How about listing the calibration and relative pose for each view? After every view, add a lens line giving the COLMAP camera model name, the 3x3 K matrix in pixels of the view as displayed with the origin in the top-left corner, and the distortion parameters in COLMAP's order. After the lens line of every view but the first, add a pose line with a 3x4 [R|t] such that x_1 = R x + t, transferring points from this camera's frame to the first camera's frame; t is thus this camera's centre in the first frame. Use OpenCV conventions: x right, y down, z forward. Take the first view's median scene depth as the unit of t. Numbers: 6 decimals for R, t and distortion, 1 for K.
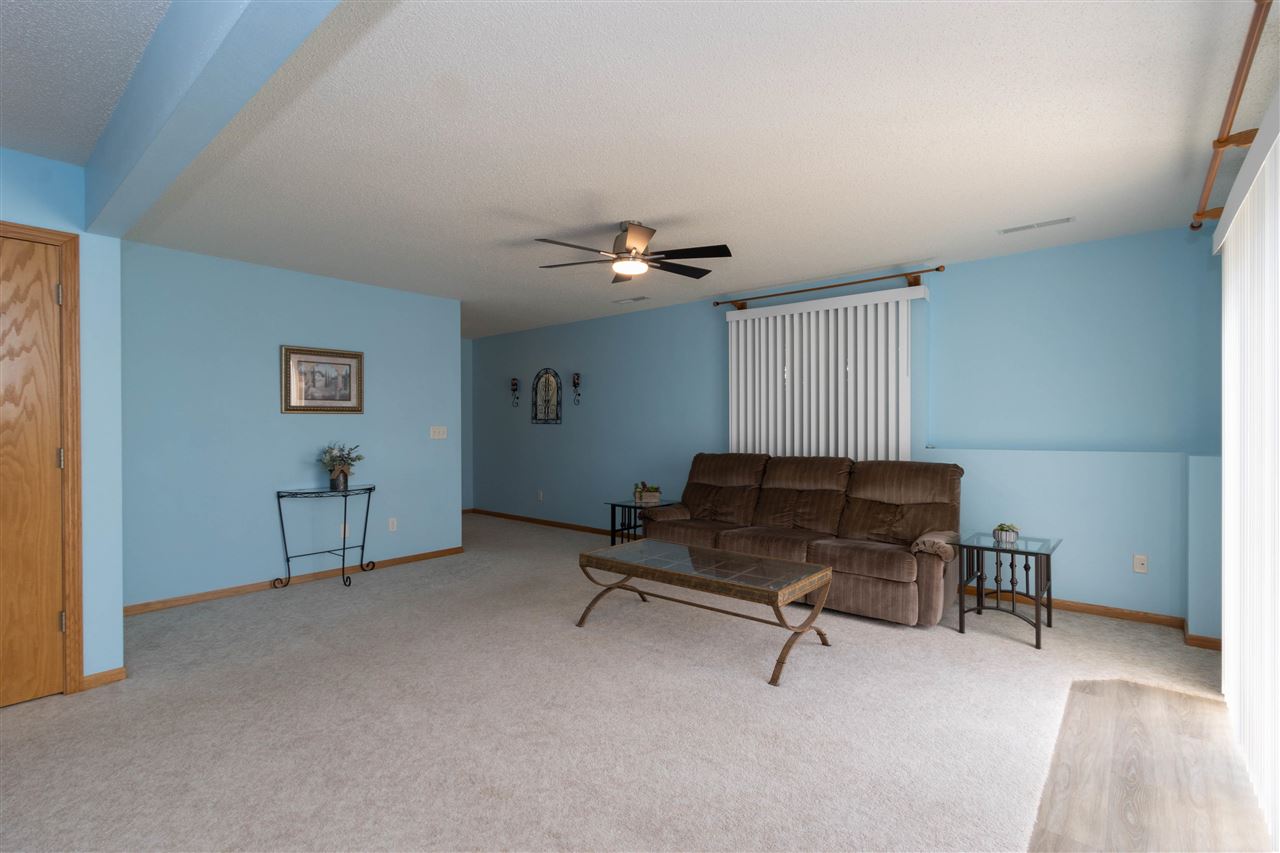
lens RADIAL K [[584.9, 0, 634.0], [0, 584.9, 421.7], [0, 0, 1]] dist [0.002241, -0.000045]
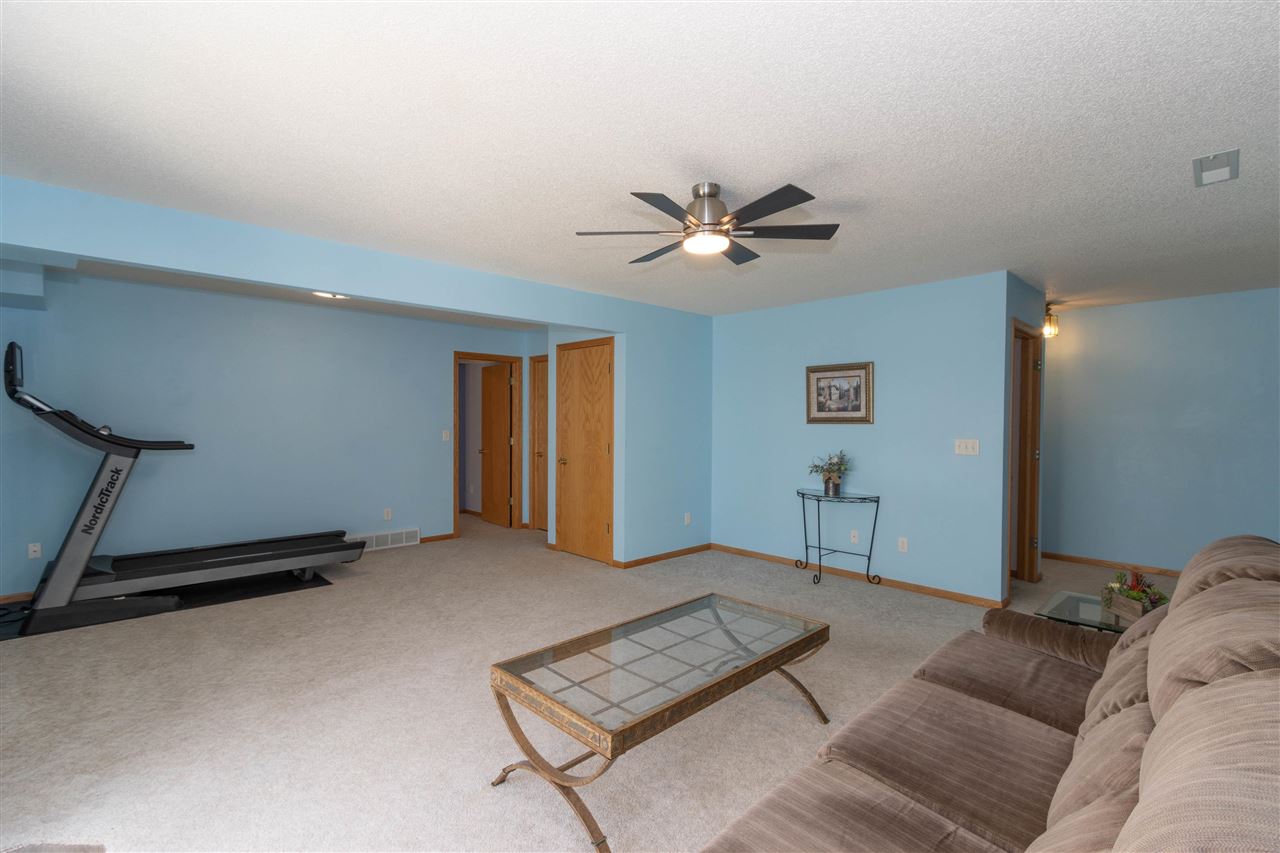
lens RADIAL K [[584.9, 0, 631.5], [0, 584.9, 438.0], [0, 0, 1]] dist [0.002241, -0.000045]
pose [[-0.119746, 0.025449, -0.992478, 0.592982], [-0.006174, 0.999633, 0.026377, -0.014040], [0.992785, 0.009286, -0.119544, 0.749482]]
